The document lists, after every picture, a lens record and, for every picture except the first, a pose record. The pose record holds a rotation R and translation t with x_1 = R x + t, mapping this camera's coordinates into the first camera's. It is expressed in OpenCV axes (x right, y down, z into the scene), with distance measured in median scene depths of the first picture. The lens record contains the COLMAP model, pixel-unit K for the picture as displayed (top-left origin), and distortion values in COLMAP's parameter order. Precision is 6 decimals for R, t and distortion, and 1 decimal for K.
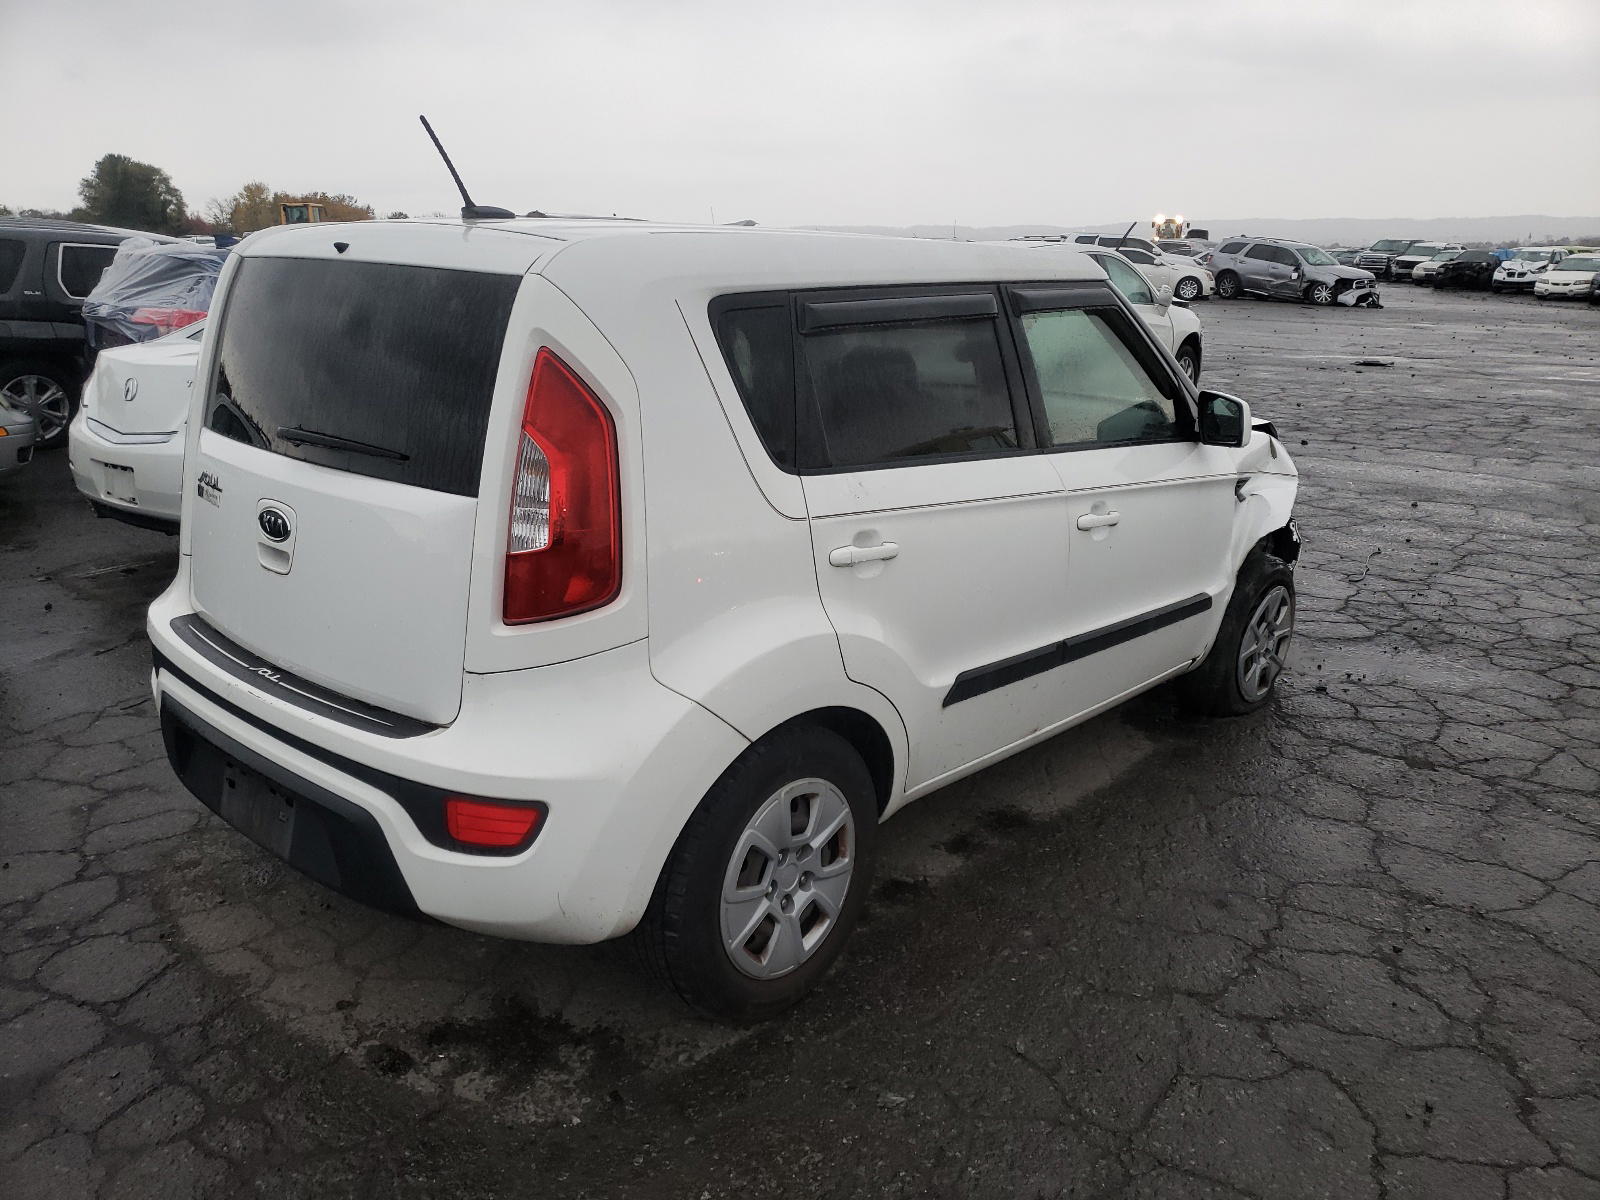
lens RADIAL K [[1187.6, 0, 791.5], [0, 1187.6, 630.8], [0, 0, 1]] dist [0.094657, -0.087950]
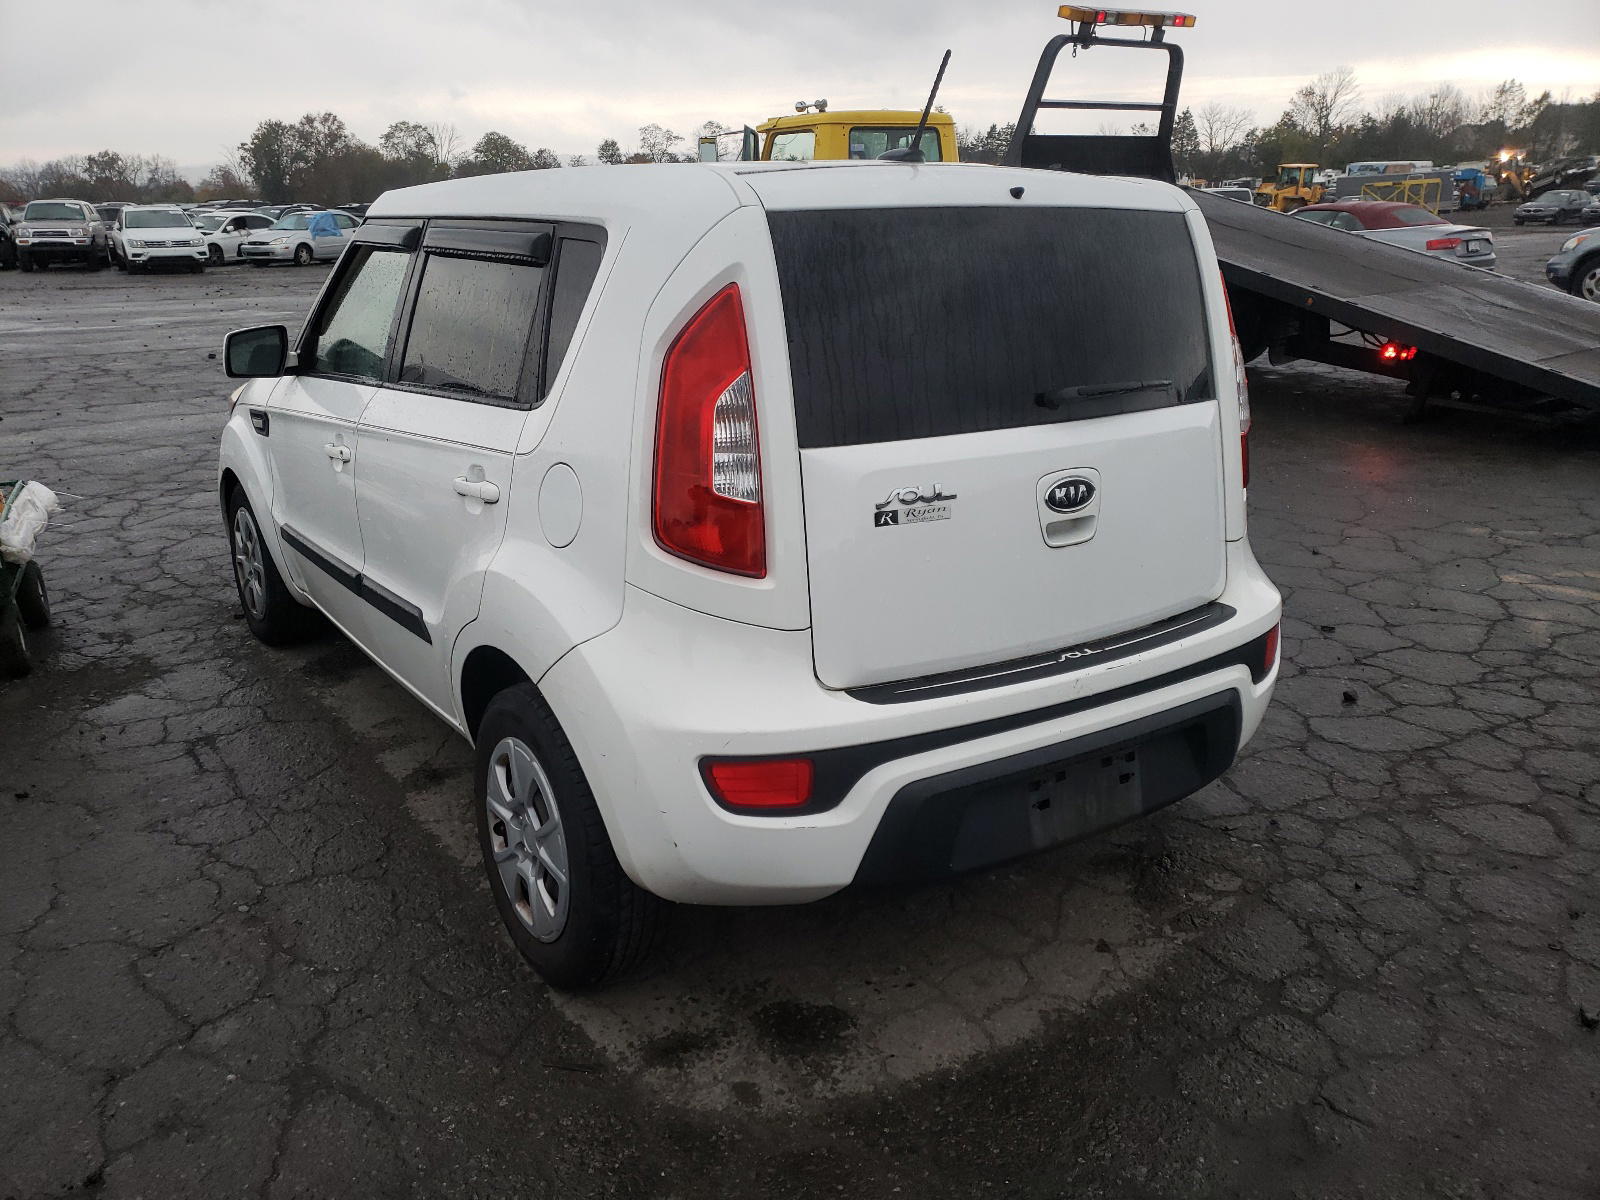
lens RADIAL K [[1187.6, 0, 791.5], [0, 1187.6, 630.8], [0, 0, 1]] dist [0.094657, -0.087950]
pose [[0.258427, -0.325144, 0.909668, -1.337380], [0.297381, 0.922704, 0.245321, -0.276504], [-0.919119, 0.207121, 0.335143, 0.891744]]
